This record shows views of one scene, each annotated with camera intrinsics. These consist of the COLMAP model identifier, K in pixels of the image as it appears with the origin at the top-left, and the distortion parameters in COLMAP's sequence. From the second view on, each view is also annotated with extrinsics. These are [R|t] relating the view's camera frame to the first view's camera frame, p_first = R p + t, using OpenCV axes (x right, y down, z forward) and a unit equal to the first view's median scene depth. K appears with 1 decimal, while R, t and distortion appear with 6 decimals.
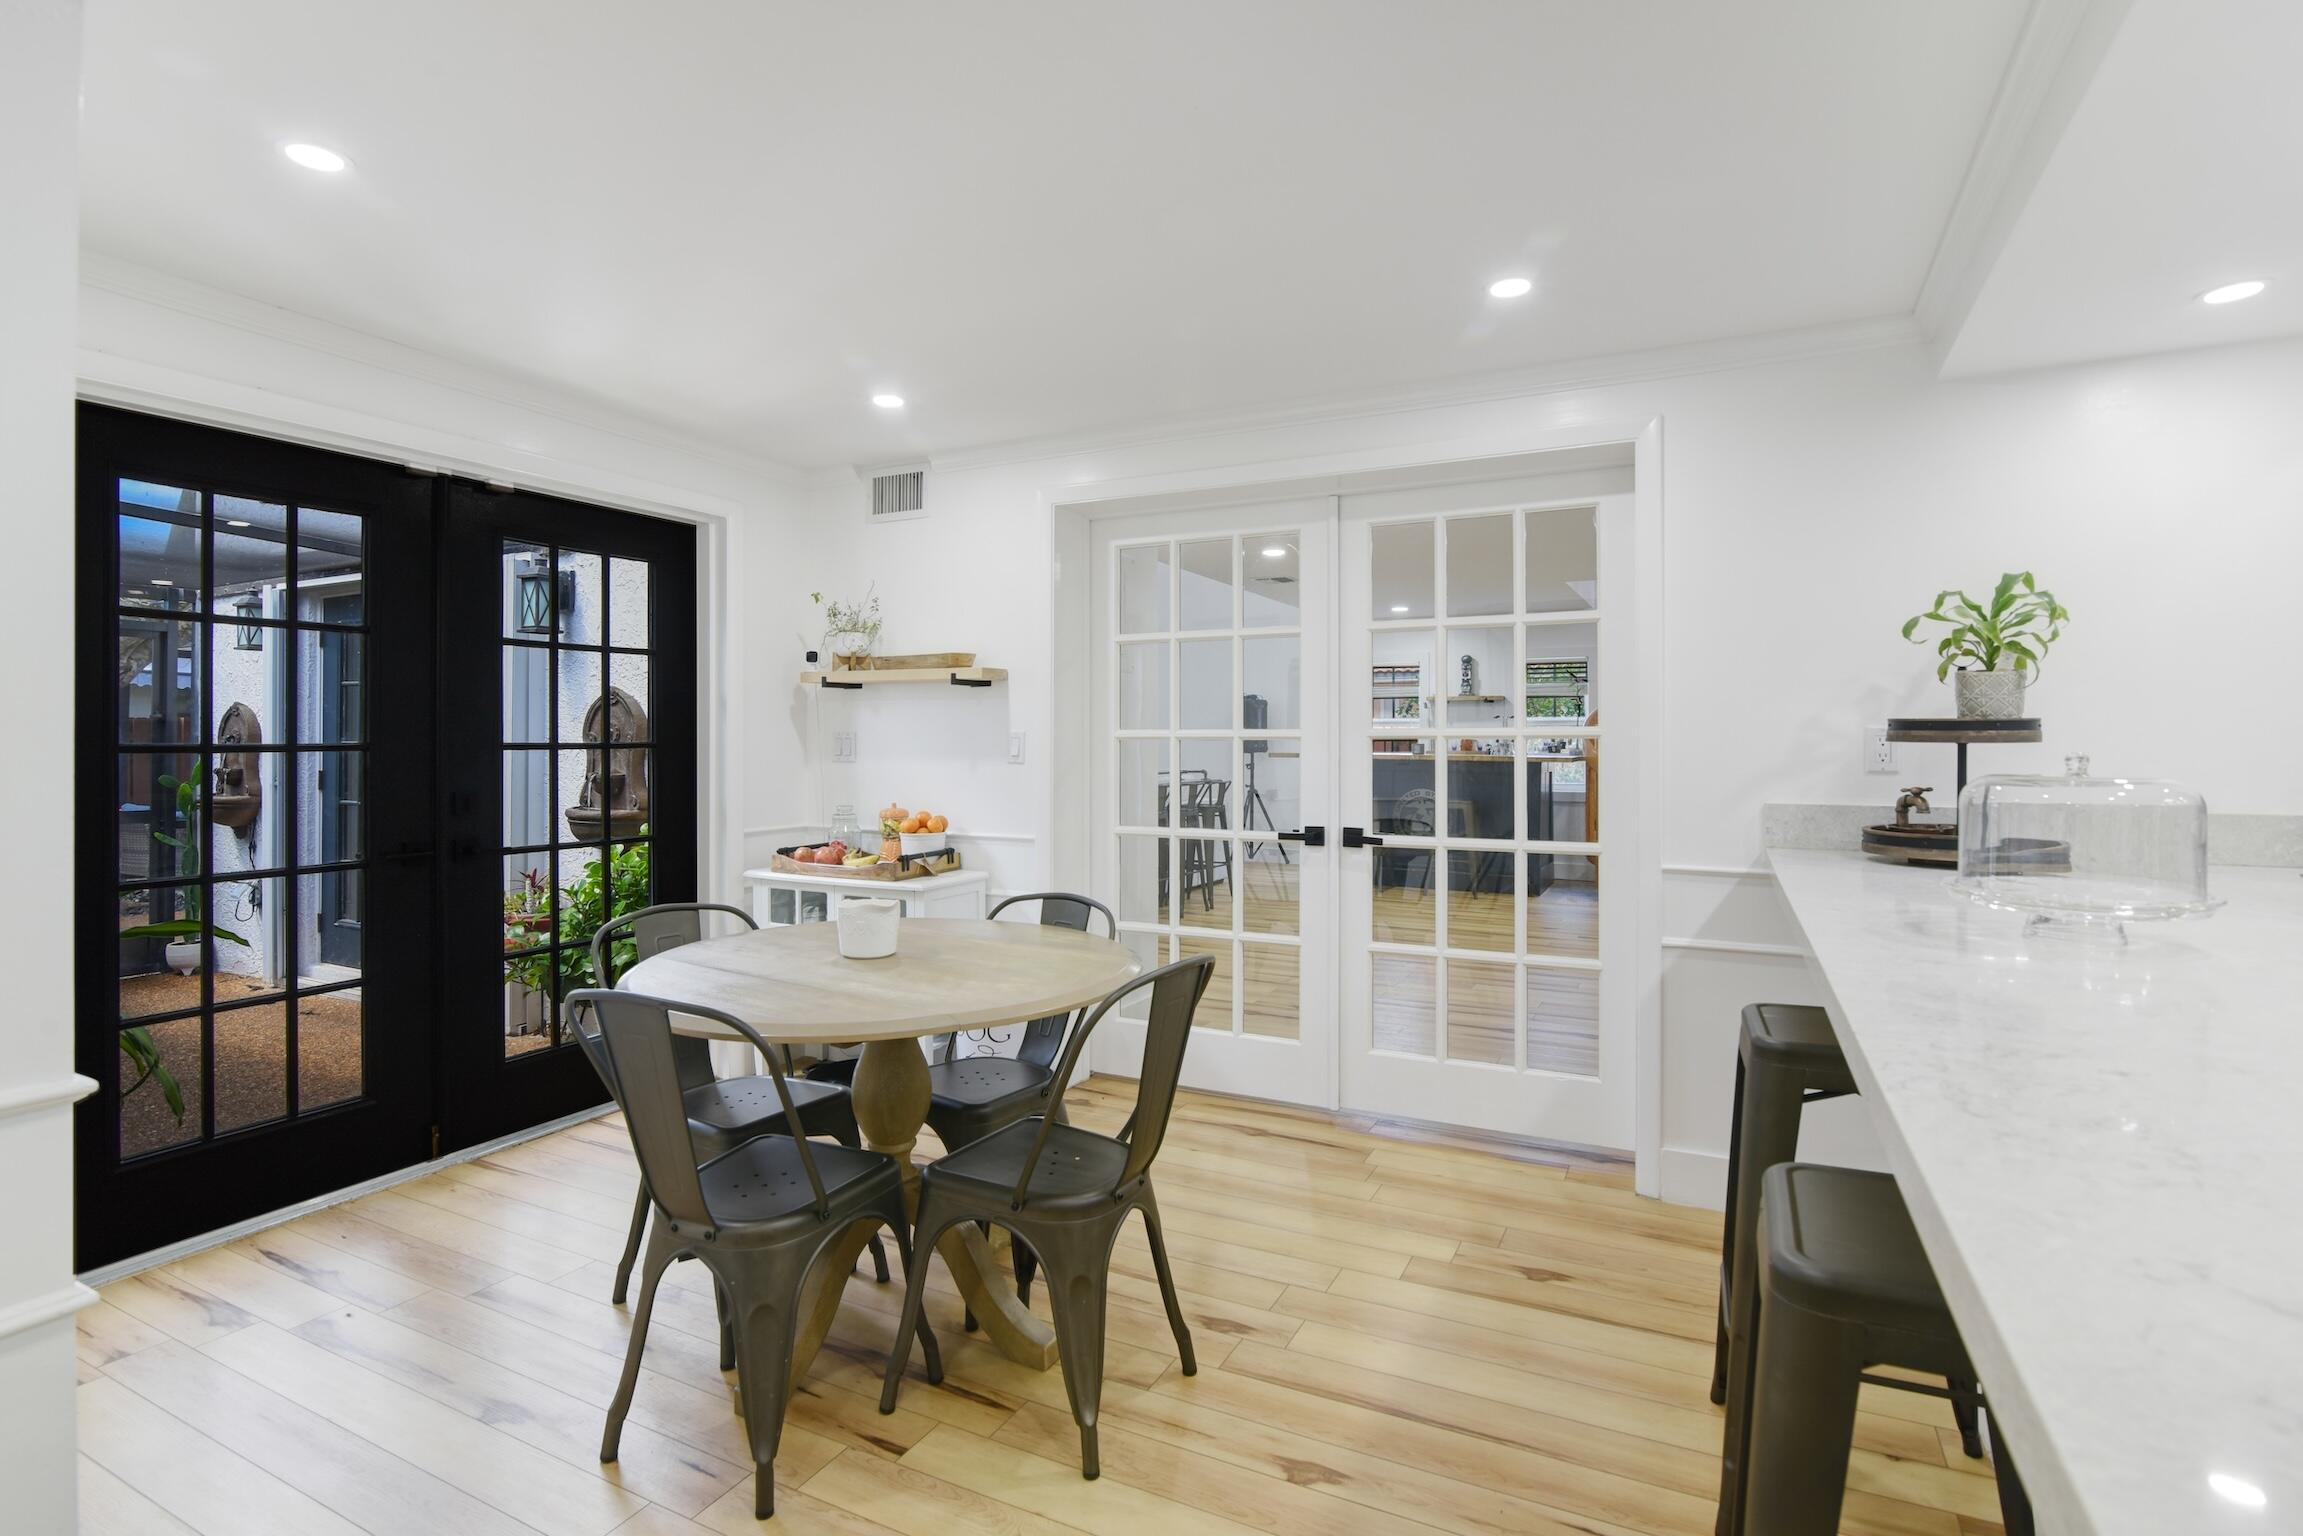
lens RADIAL K [[1118.4, 0, 1147.1], [0, 1118.4, 737.9], [0, 0, 1]] dist [-0.004085, -0.000250]
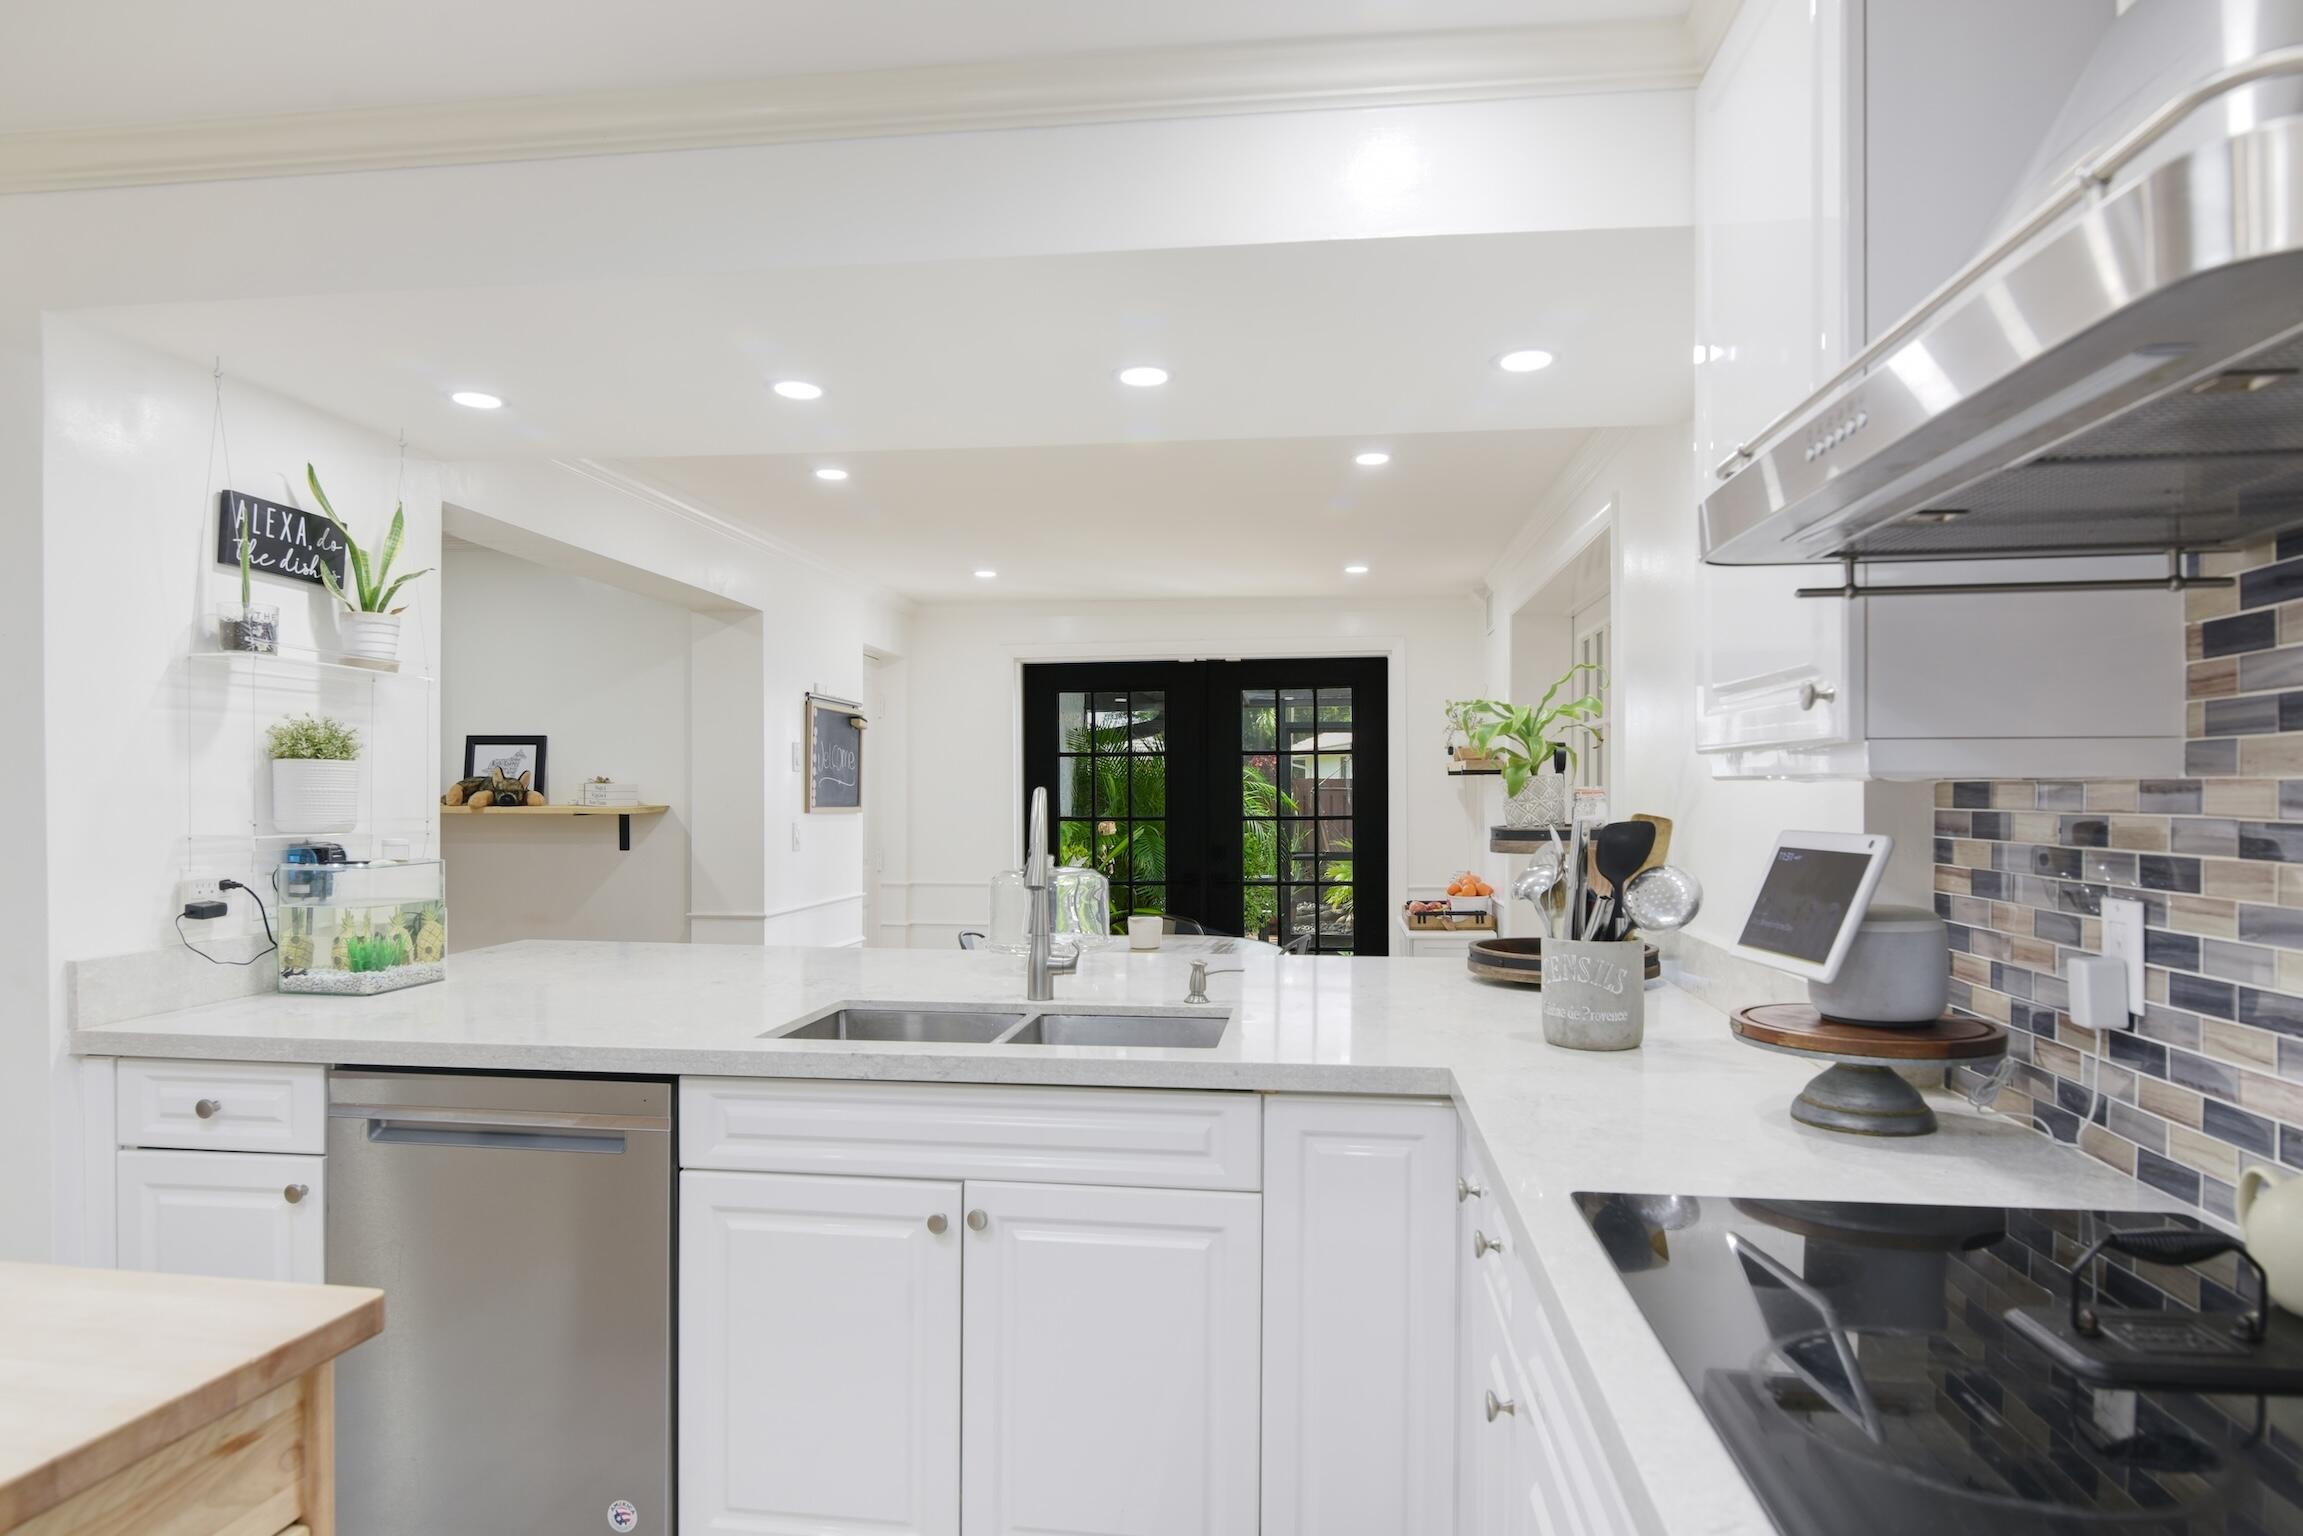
lens RADIAL K [[1348.3, 0, 1151.6], [0, 1348.3, 790.6], [0, 0, 1]] dist [-0.018641, -0.000394]
pose [[0.348660, -0.000826, -0.937249, 1.045206], [0.000633, 1.000000, -0.000646, -0.028414], [0.937249, -0.000368, 0.348660, 0.172856]]
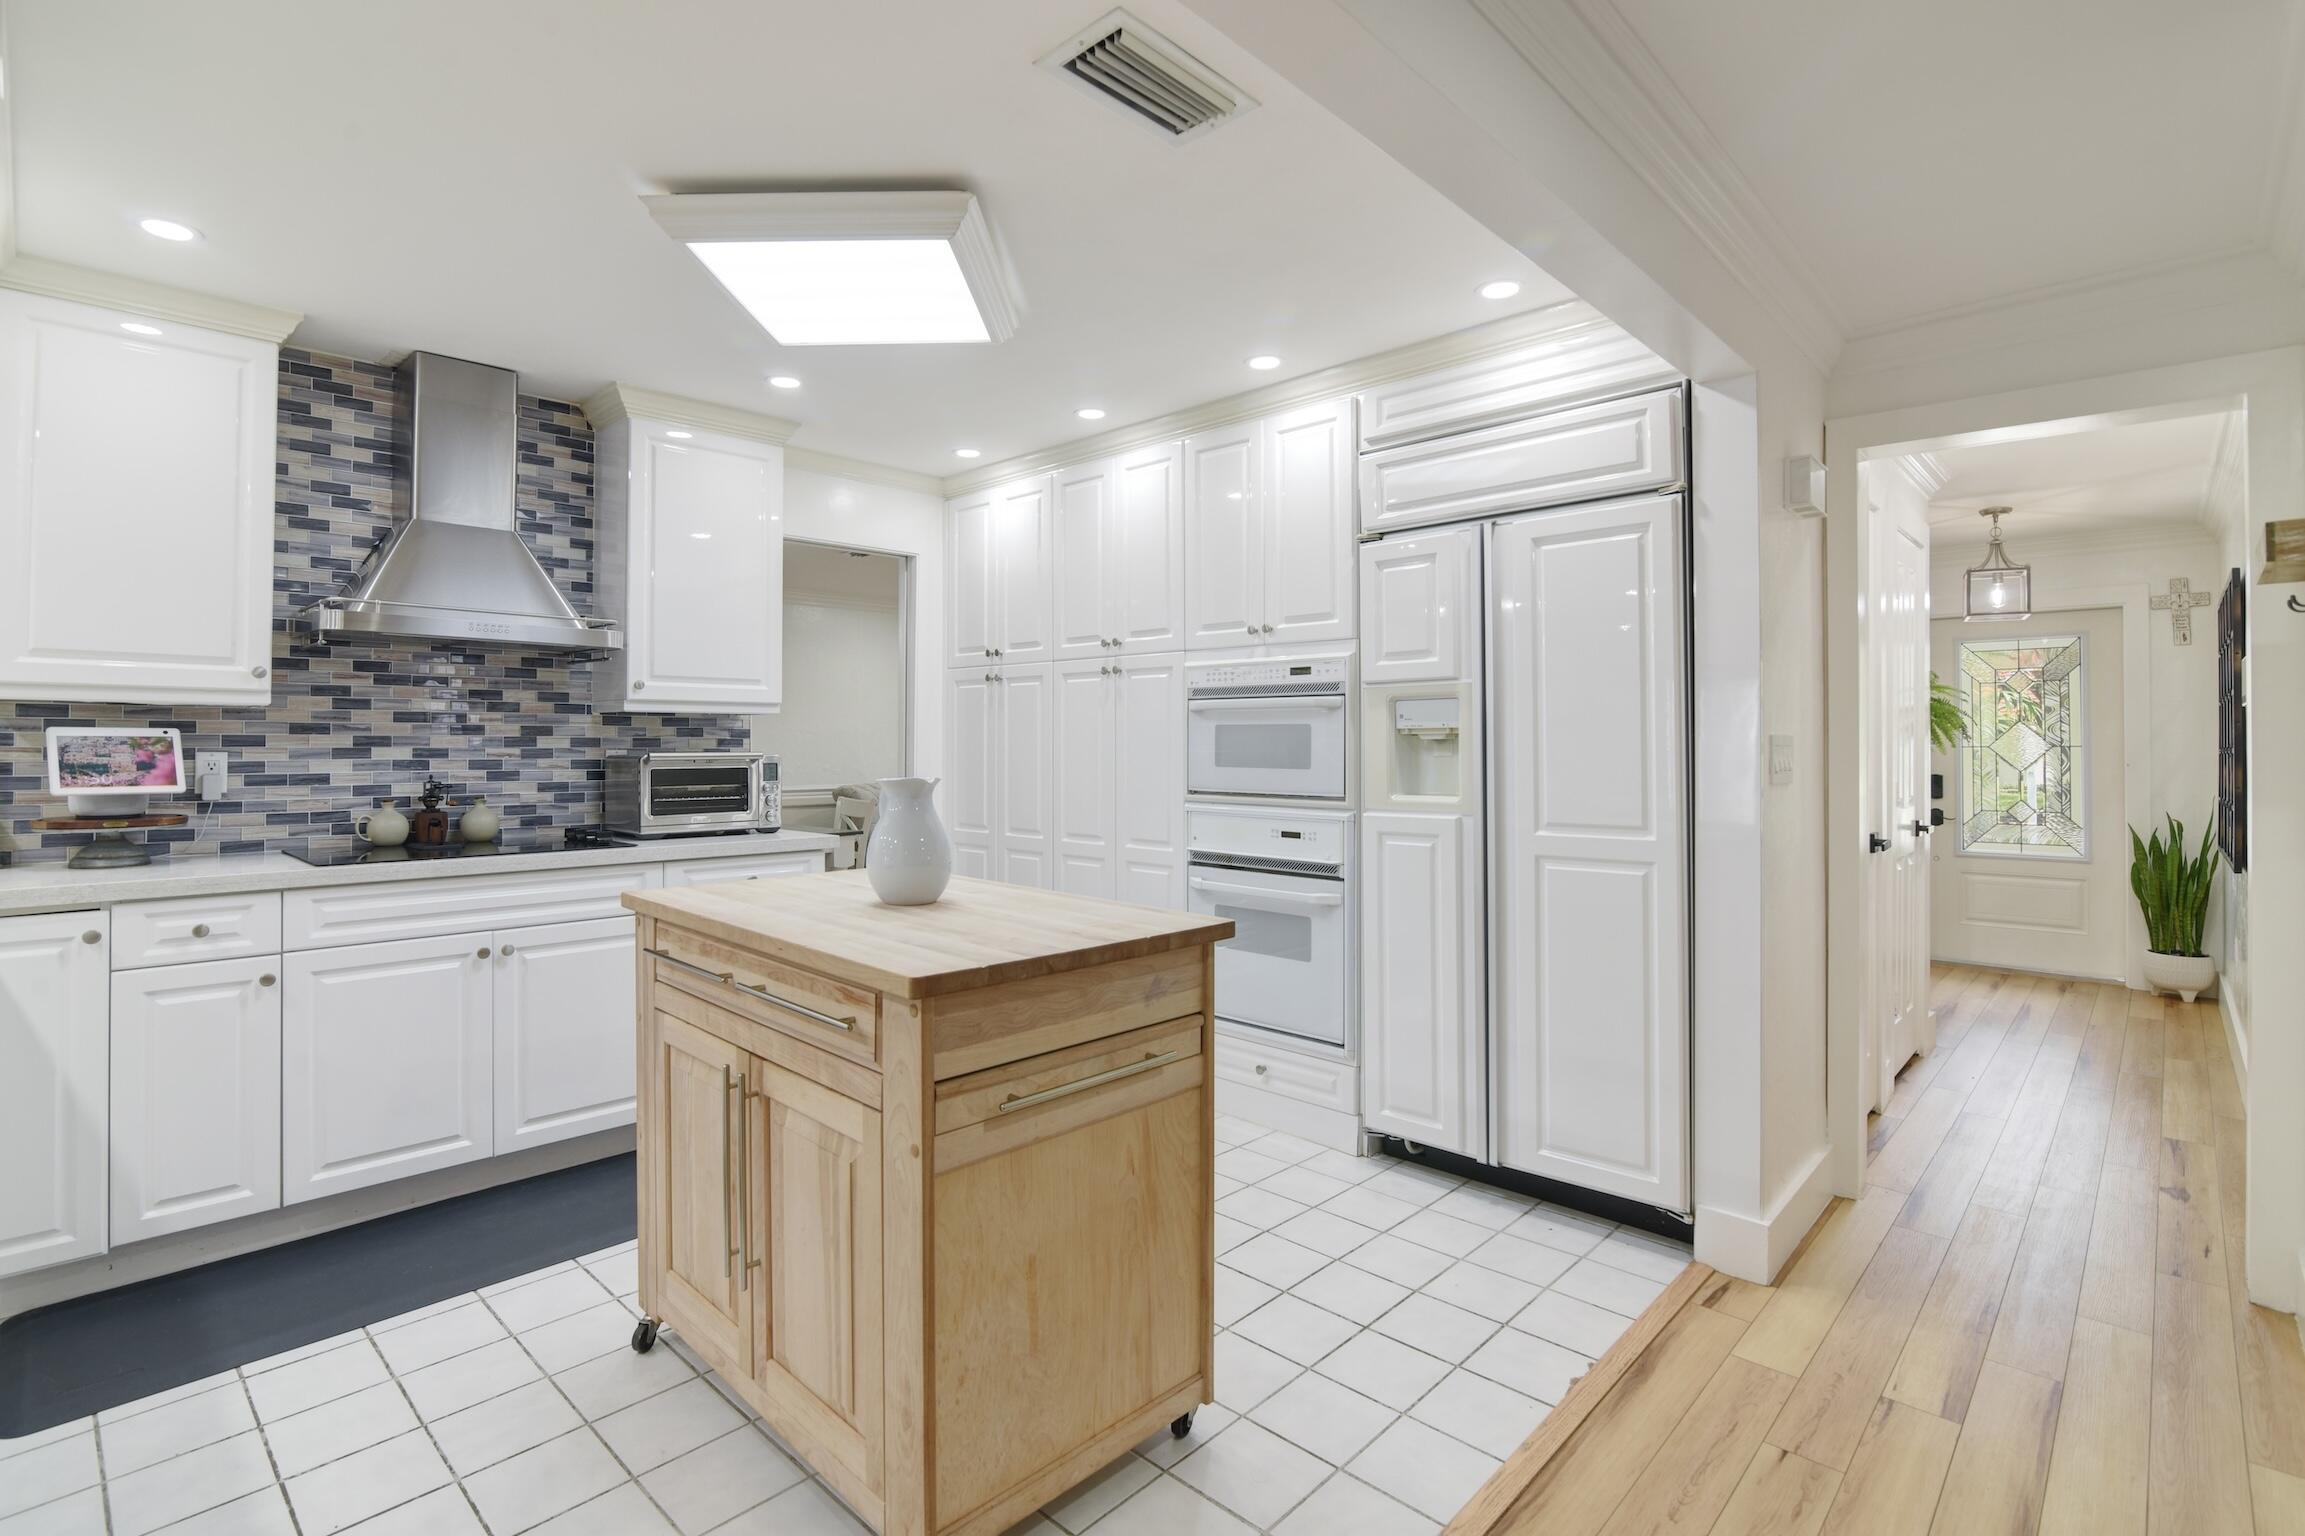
lens RADIAL K [[1082.5, 0, 1144.6], [0, 1082.5, 718.9], [0, 0, 1]] dist [-0.022484, 0.000692]
pose [[0.278566, 0.022833, 0.960146, 0.287576], [-0.005434, 0.999739, -0.022198, -0.010649], [-0.960402, 0.000966, 0.278618, -0.294083]]
